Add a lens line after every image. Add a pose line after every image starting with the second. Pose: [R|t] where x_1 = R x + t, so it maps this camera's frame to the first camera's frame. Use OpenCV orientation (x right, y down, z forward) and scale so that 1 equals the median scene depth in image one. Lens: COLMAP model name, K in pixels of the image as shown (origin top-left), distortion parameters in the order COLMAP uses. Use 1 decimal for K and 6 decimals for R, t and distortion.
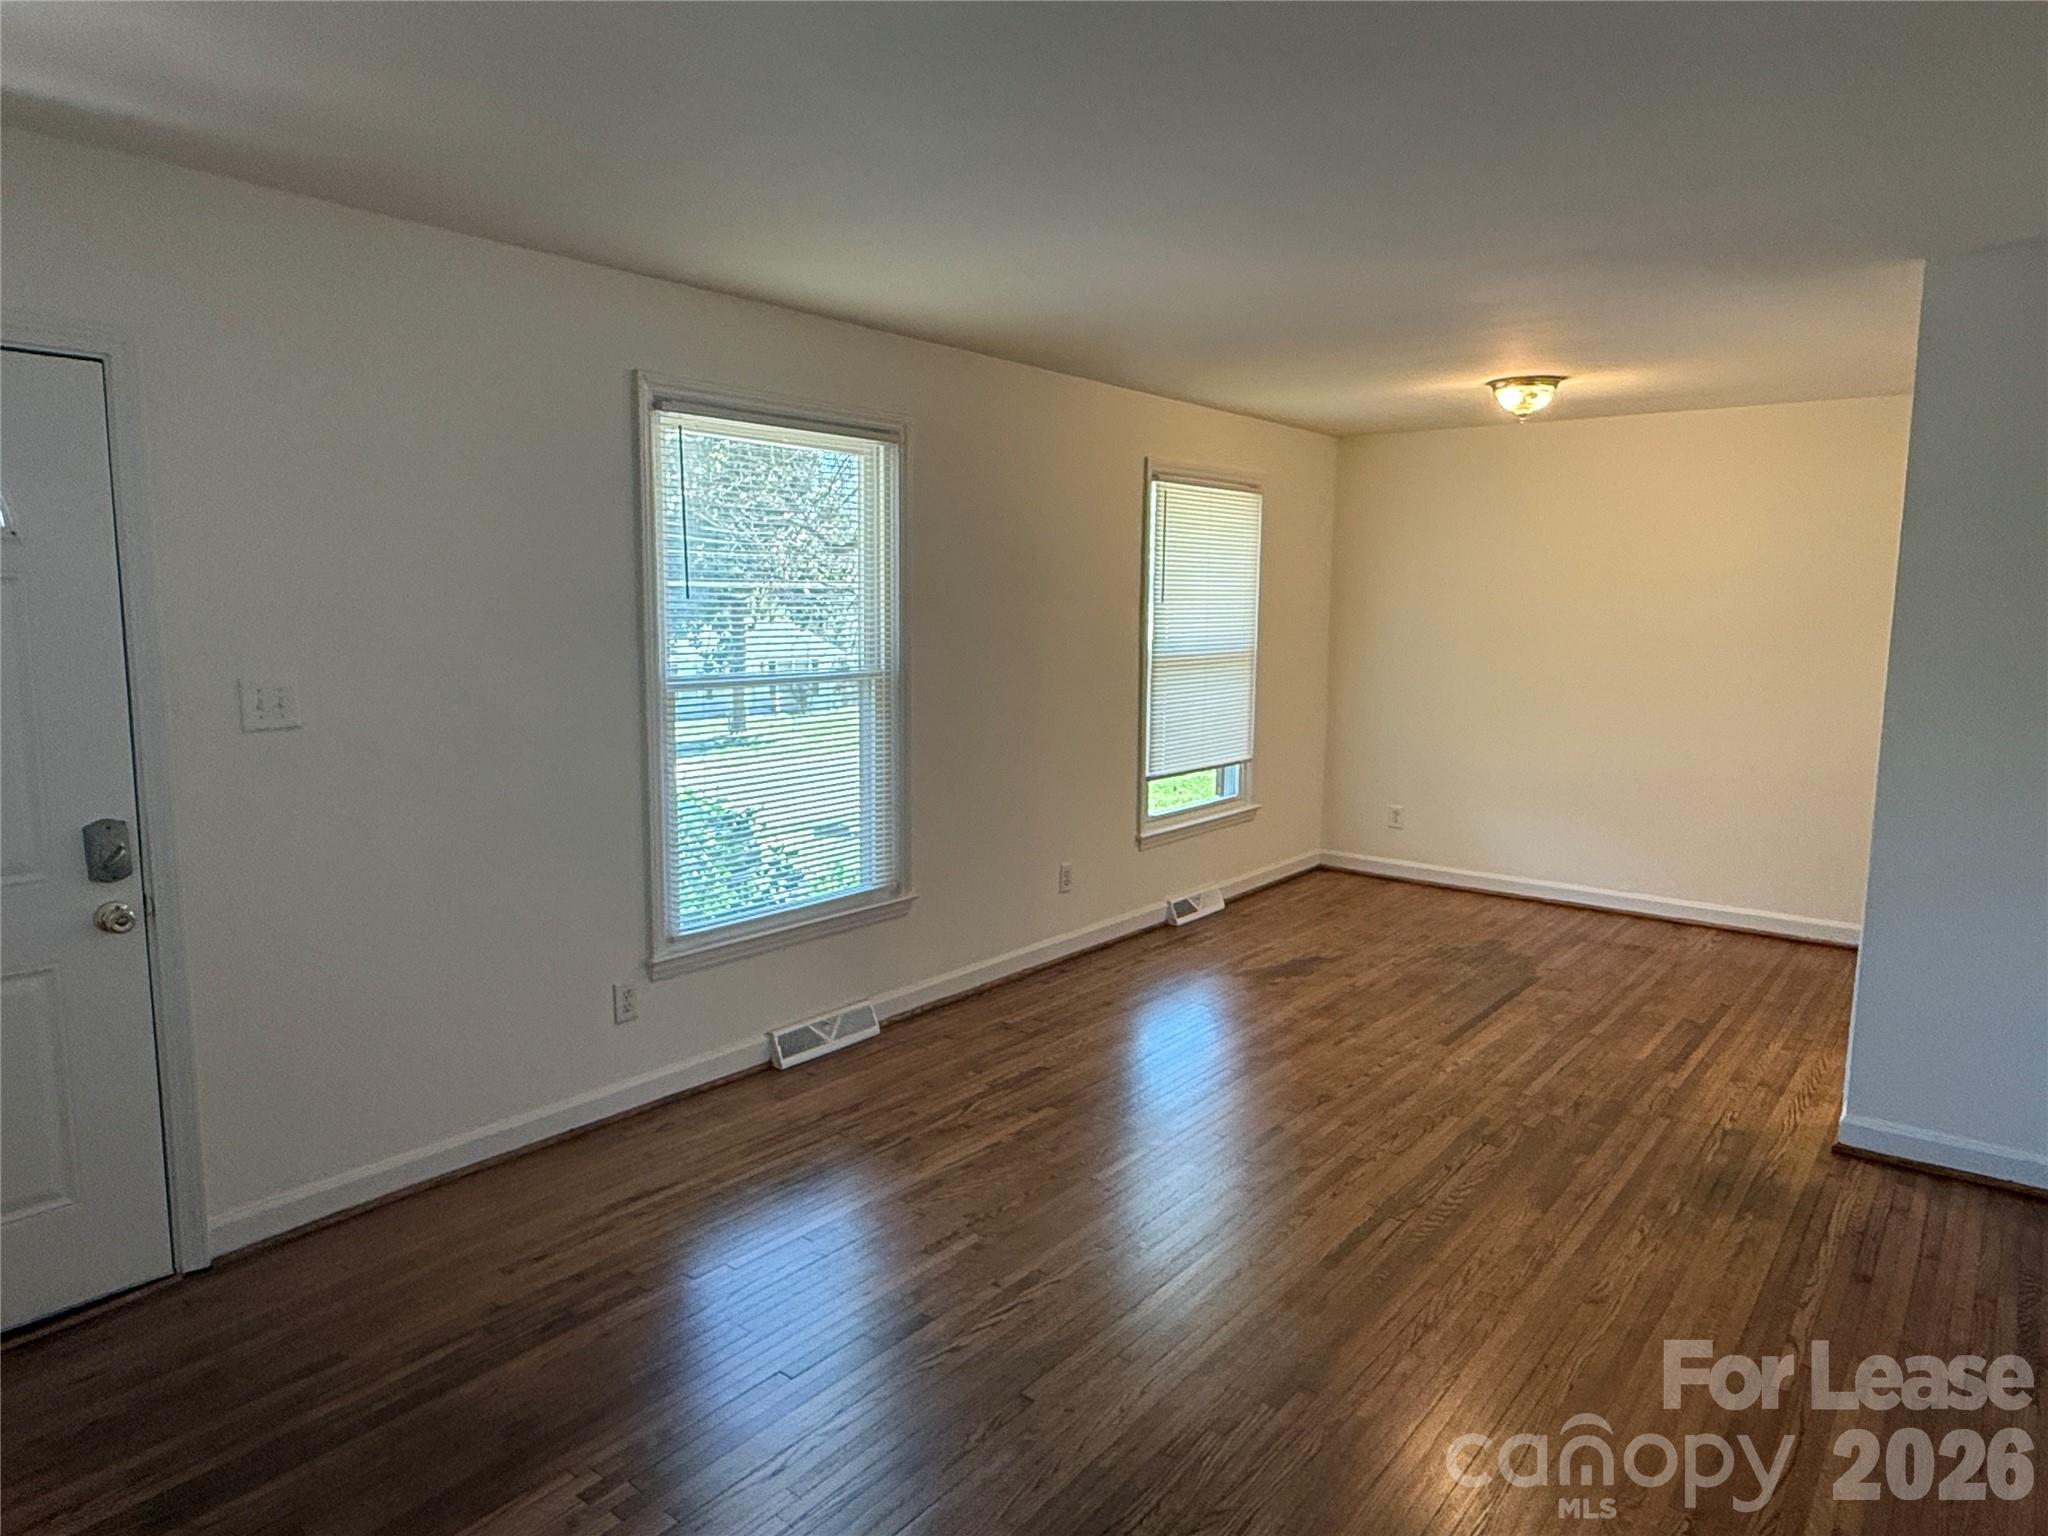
lens RADIAL K [[1275.8, 0, 1024.0], [0, 1275.8, 768.0], [0, 0, 1]] dist [0.001638, 0.002307]
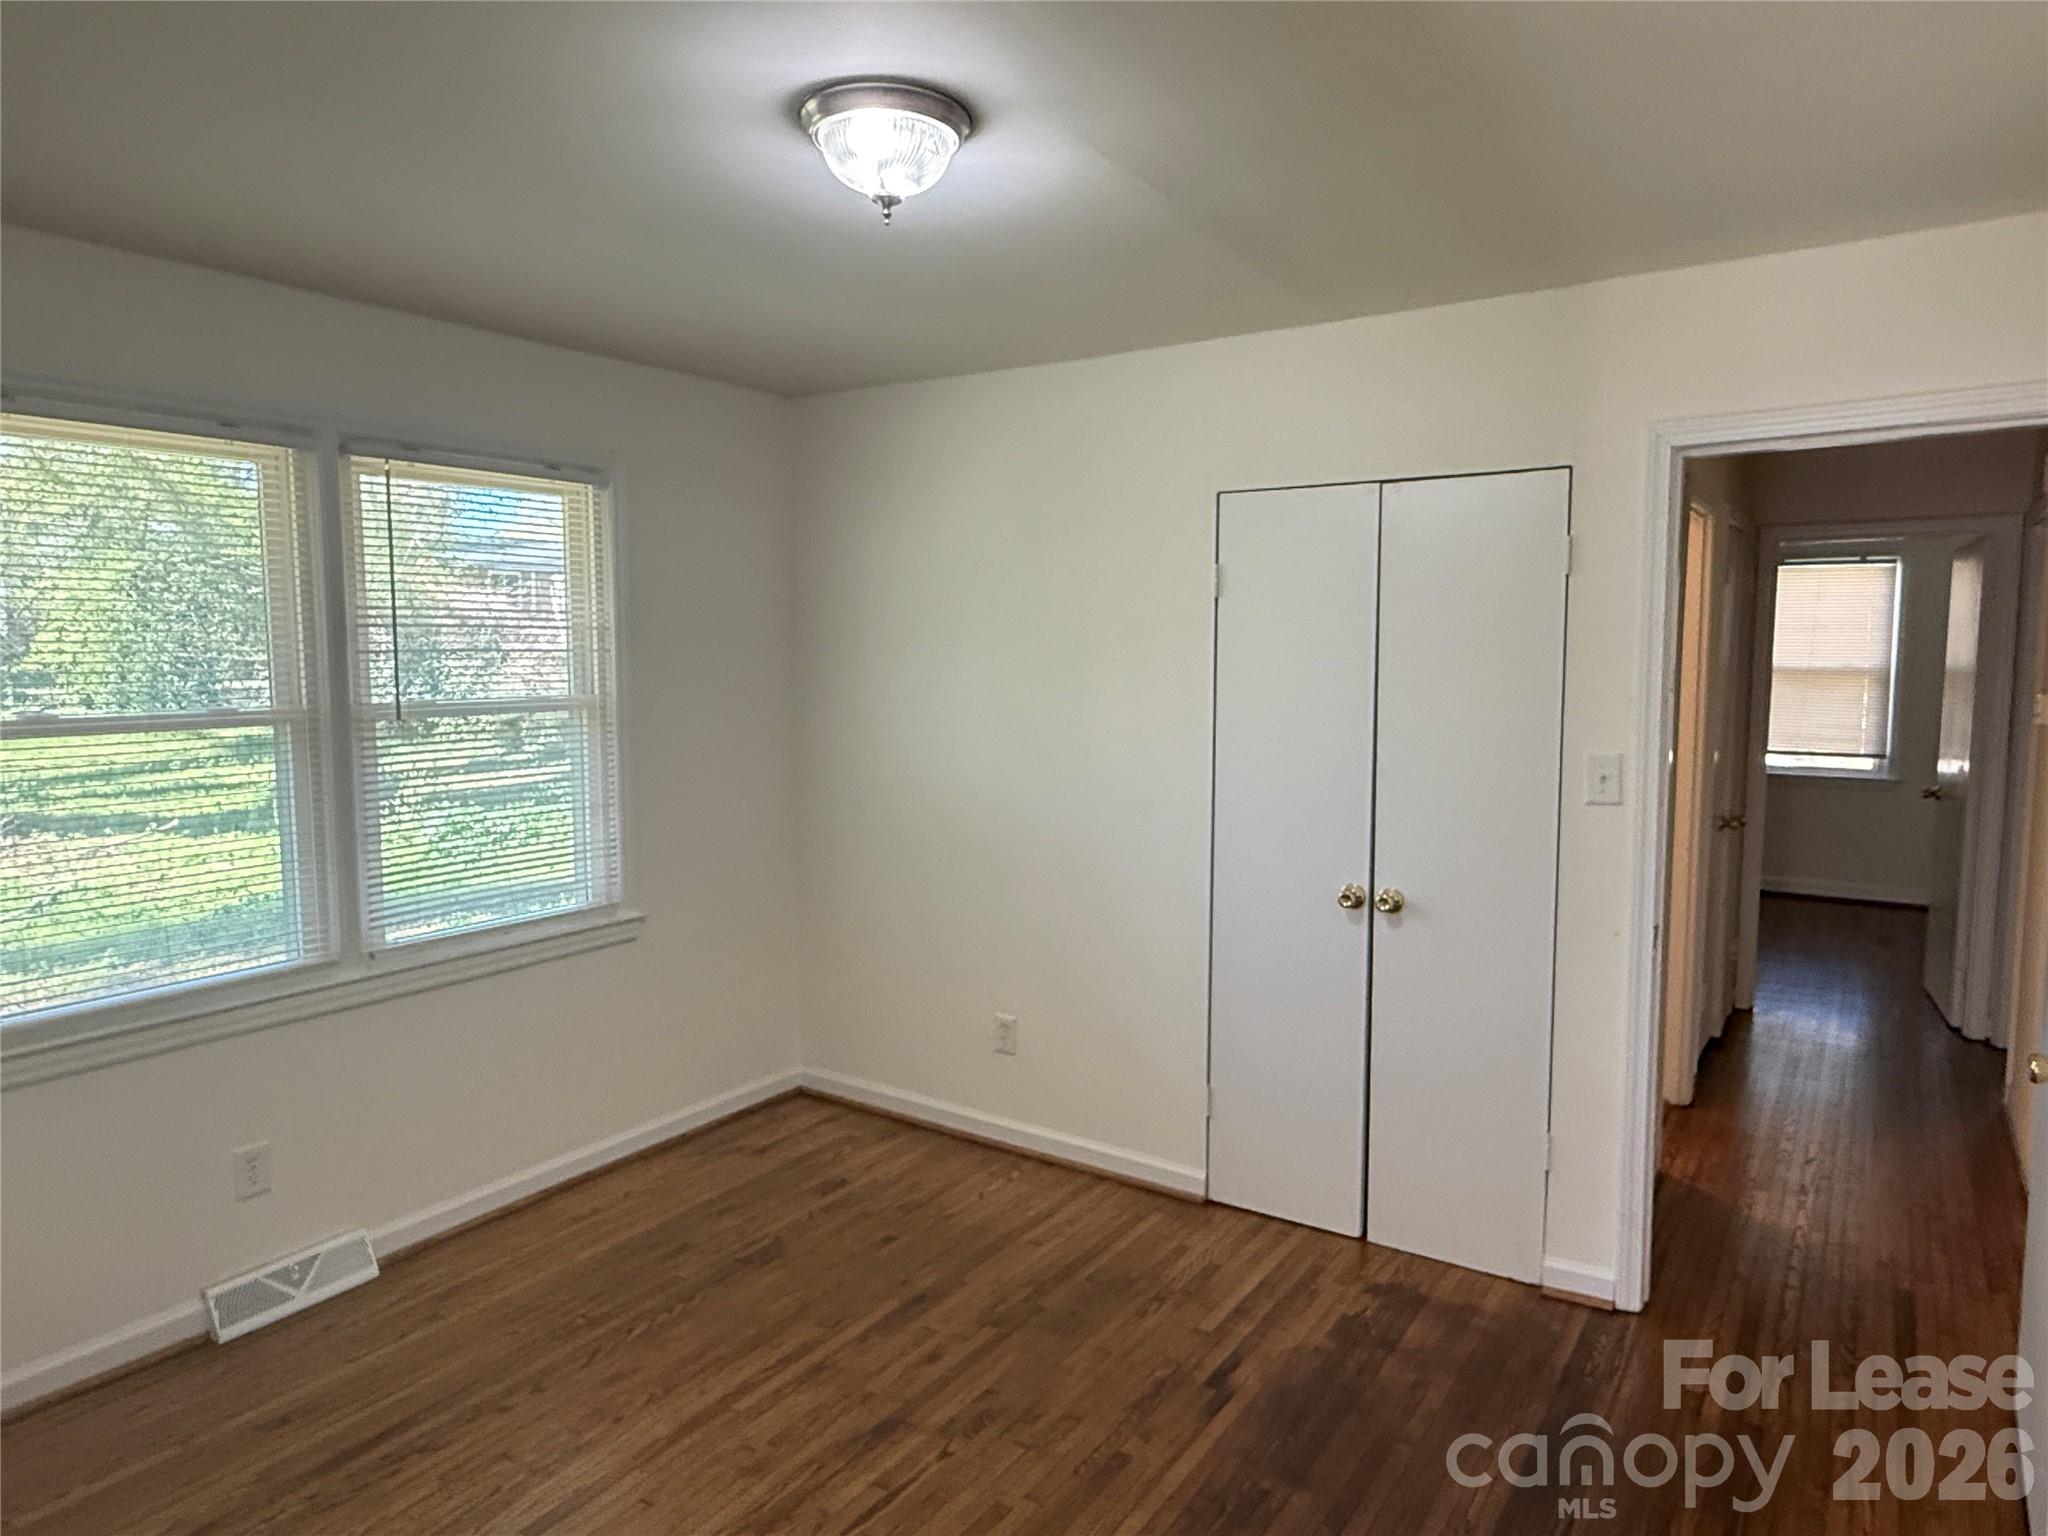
lens RADIAL K [[1275.8, 0, 1024.0], [0, 1275.8, 768.0], [0, 0, 1]] dist [0.001638, 0.002307]
pose [[0.997557, -0.025810, 0.064916, 0.211614], [0.028858, 0.998504, -0.046447, -0.032981], [-0.063620, 0.048207, 0.996809, 0.260458]]
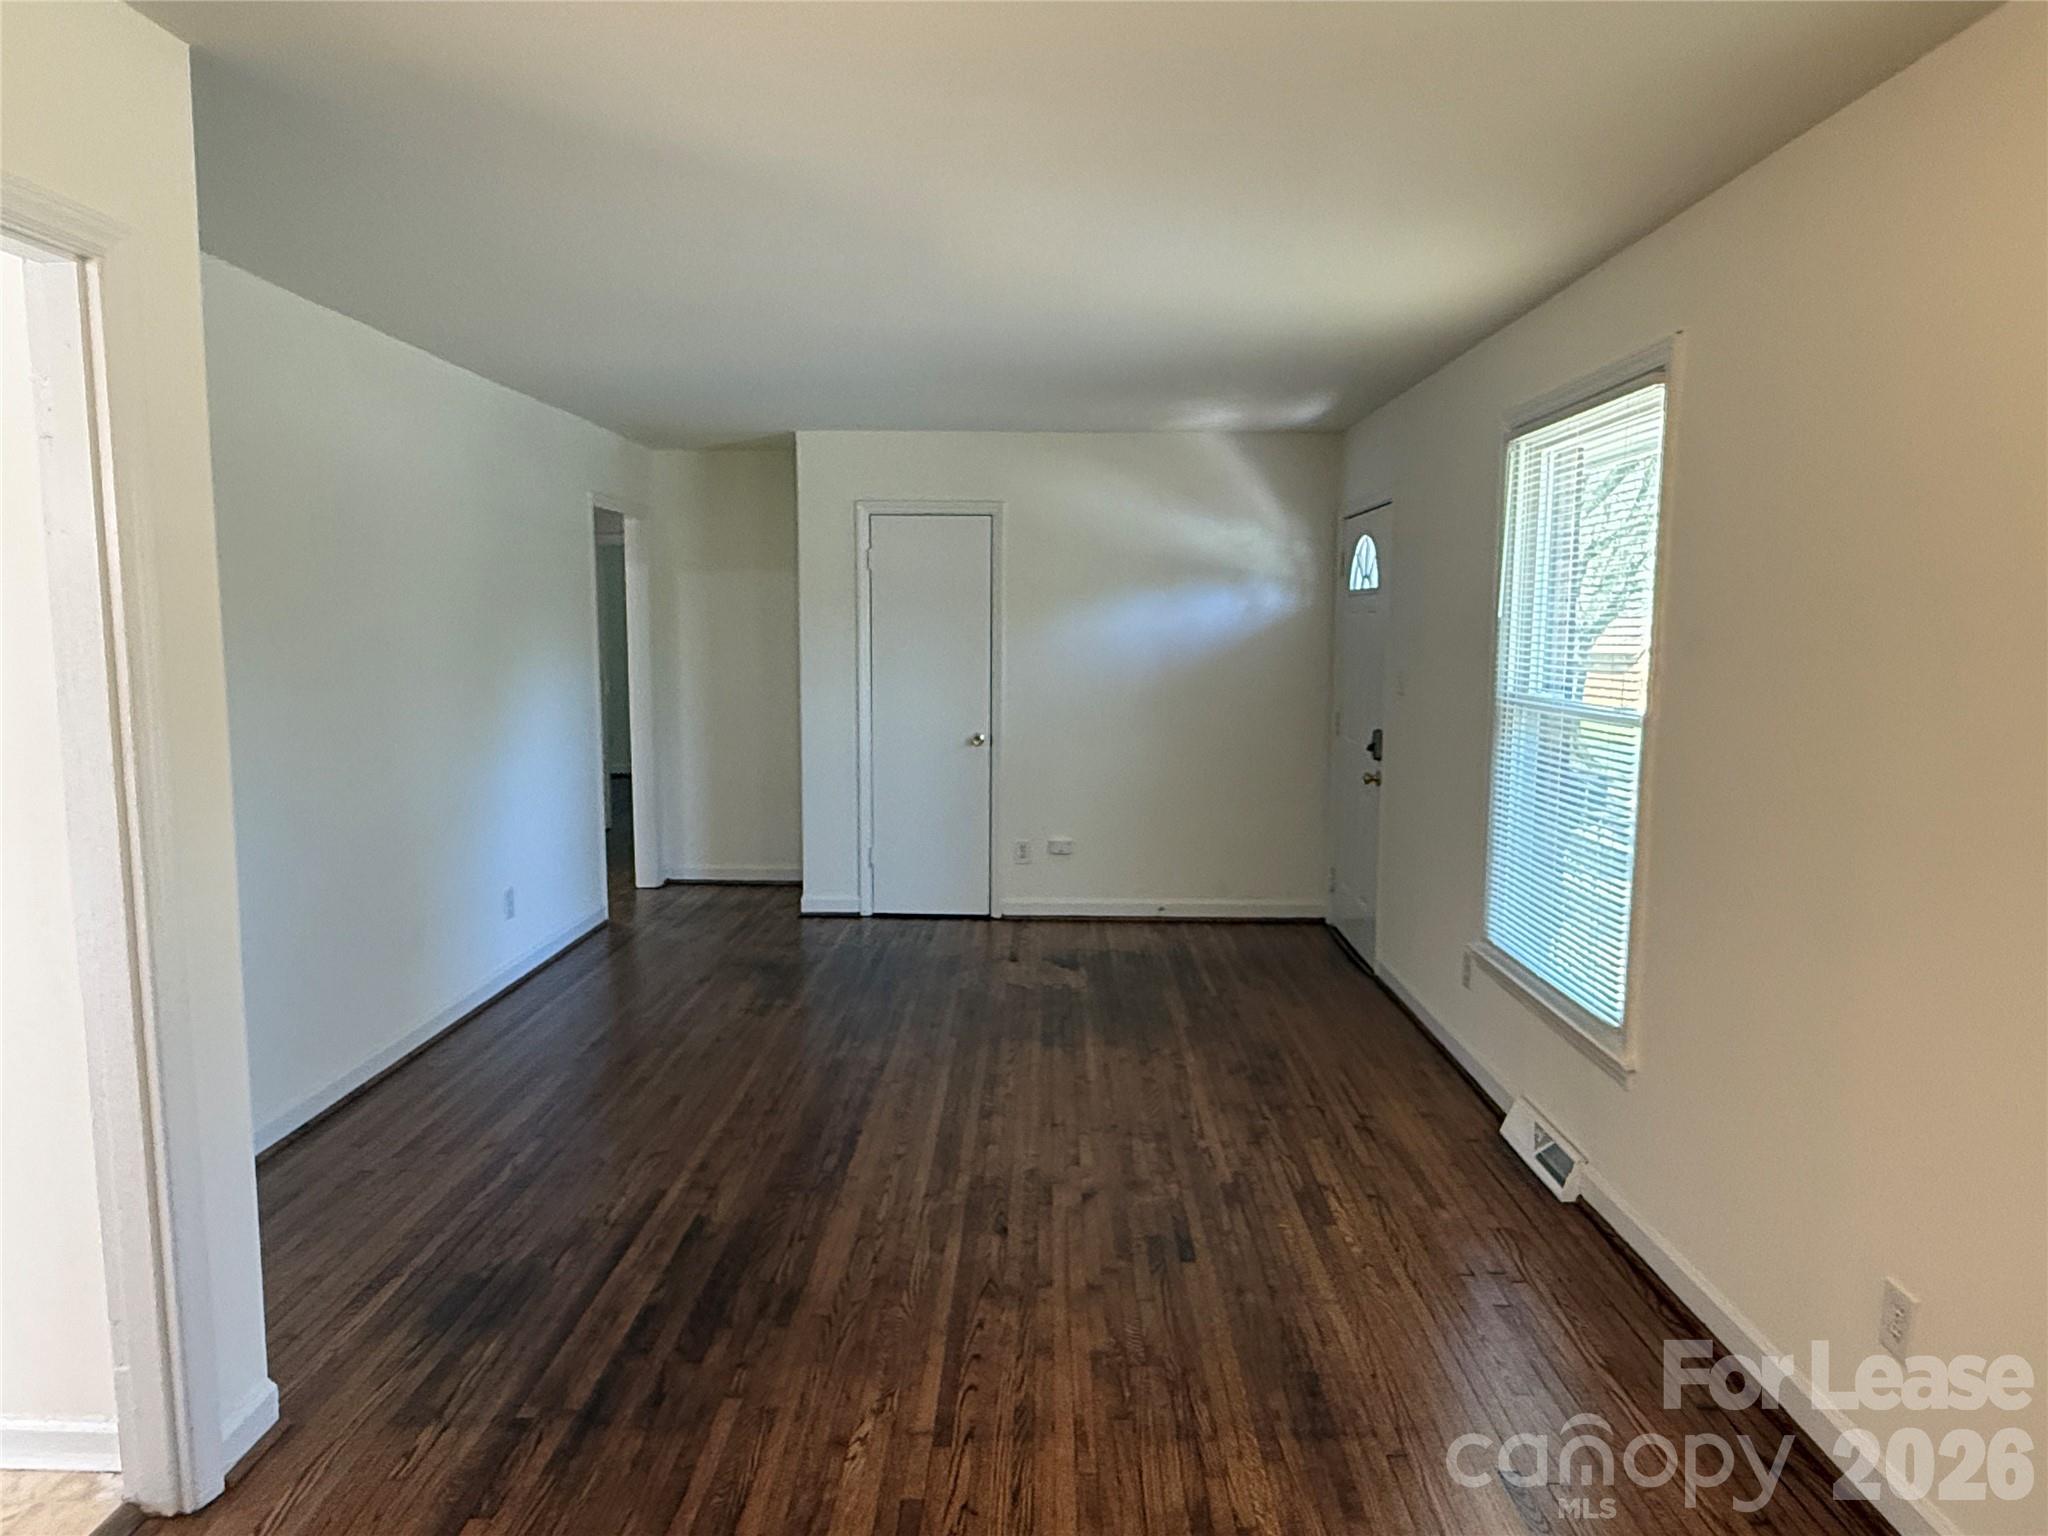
lens RADIAL K [[1275.8, 0, 1024.0], [0, 1275.8, 768.0], [0, 0, 1]] dist [0.001638, 0.002307]
pose [[-0.793260, 0.055685, -0.606331, 0.609419], [-0.093873, 0.972718, 0.212148, -0.176125], [0.601603, 0.225207, -0.766391, 1.416415]]
